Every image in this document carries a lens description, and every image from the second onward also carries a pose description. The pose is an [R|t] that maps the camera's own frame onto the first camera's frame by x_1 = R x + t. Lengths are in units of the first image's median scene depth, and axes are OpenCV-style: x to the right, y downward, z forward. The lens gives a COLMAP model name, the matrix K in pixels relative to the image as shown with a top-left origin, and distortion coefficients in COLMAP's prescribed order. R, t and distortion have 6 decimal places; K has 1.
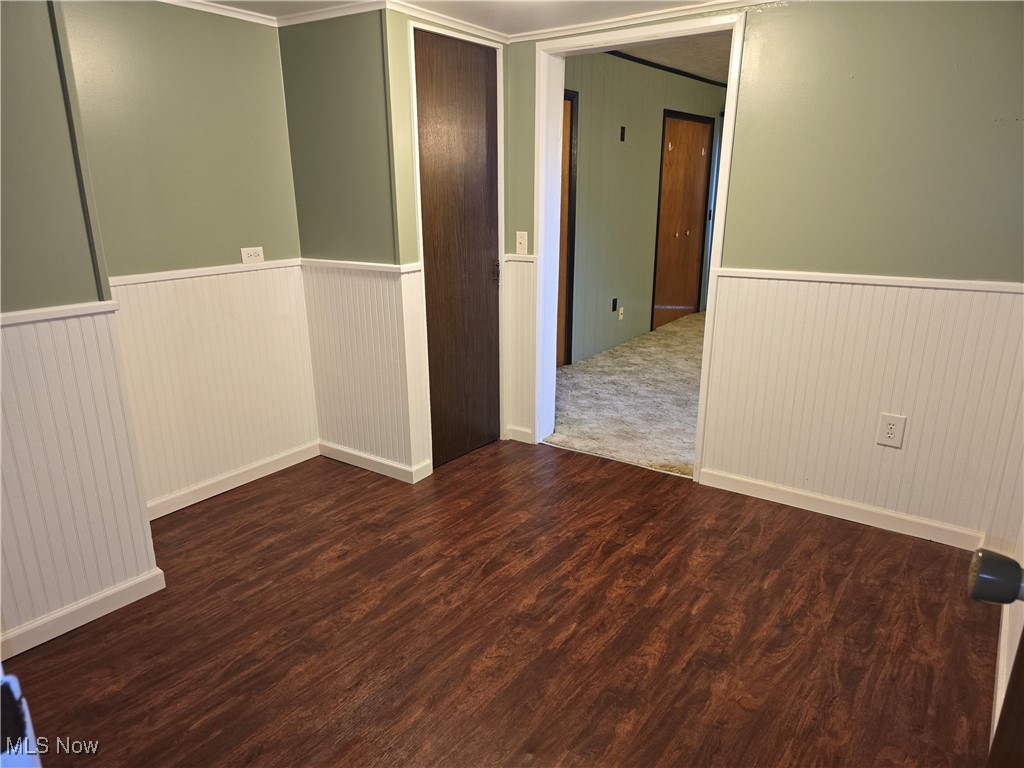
lens RADIAL K [[685.6, 0, 511.0], [0, 685.6, 391.3], [0, 0, 1]] dist [0.022462, -0.012781]
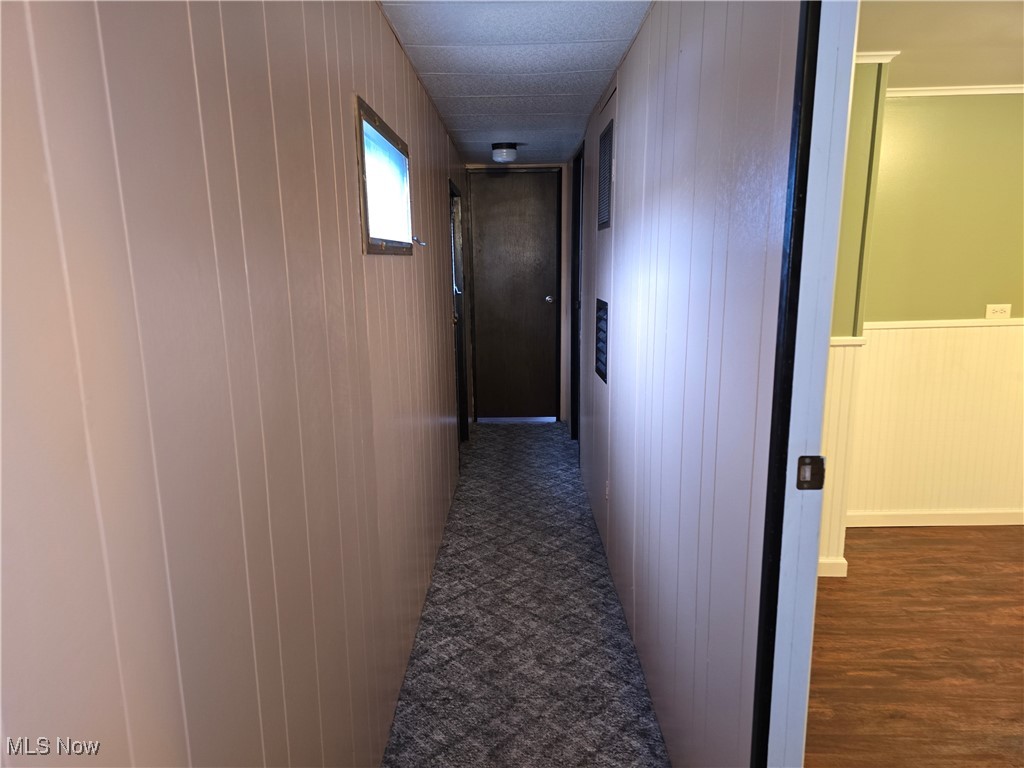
lens RADIAL K [[685.6, 0, 504.0], [0, 685.6, 388.7], [0, 0, 1]] dist [0.022462, -0.012781]
pose [[0.561661, 0.152614, -0.813170, 0.085158], [-0.228074, 0.973319, 0.025139, 0.069842], [0.795311, 0.171343, 0.581483, -0.214357]]
